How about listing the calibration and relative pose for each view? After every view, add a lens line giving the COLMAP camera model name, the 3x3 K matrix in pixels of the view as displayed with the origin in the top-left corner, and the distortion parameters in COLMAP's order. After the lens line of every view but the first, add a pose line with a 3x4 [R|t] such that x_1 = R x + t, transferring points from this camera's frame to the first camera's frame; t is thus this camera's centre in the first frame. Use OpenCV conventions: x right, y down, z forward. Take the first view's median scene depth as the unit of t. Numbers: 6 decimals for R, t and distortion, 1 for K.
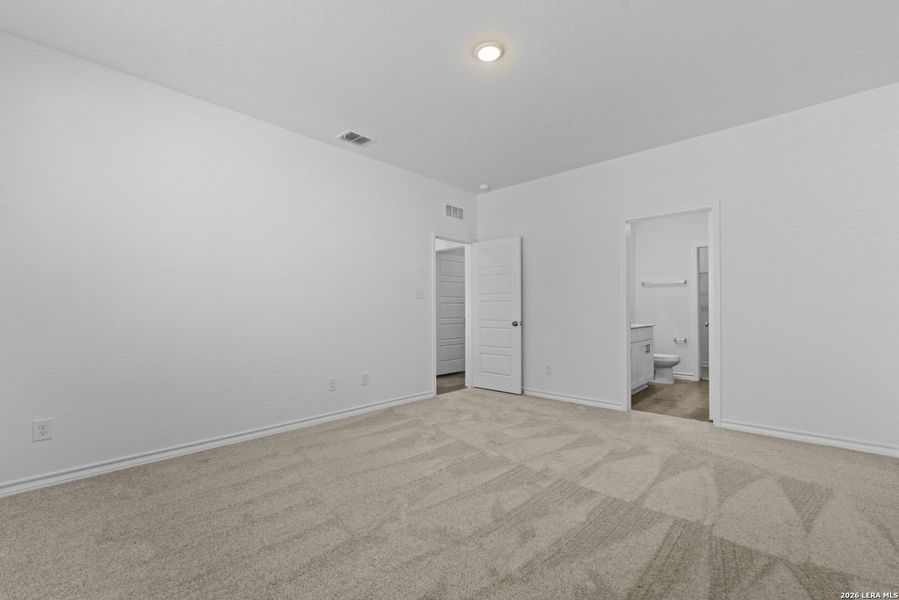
lens RADIAL K [[384.6, 0, 450.3], [0, 384.6, 304.0], [0, 0, 1]] dist [0.000349, -0.000910]
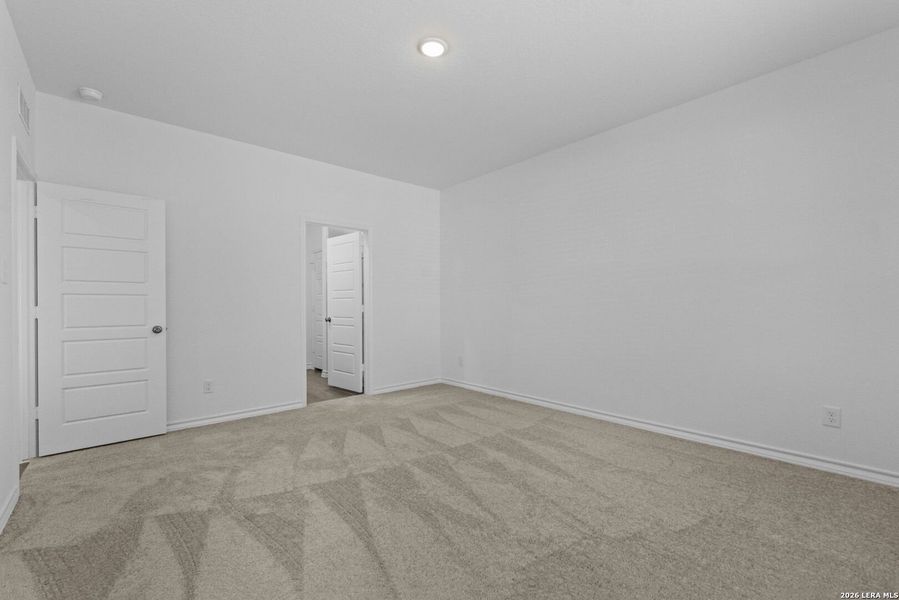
lens RADIAL K [[384.6, 0, 450.0], [0, 384.6, 303.2], [0, 0, 1]] dist [0.000349, -0.000910]
pose [[0.107651, 0.010216, 0.994136, -0.679842], [-0.004416, 0.999942, -0.009798, 0.014708], [-0.994179, -0.003336, 0.107690, 0.663843]]
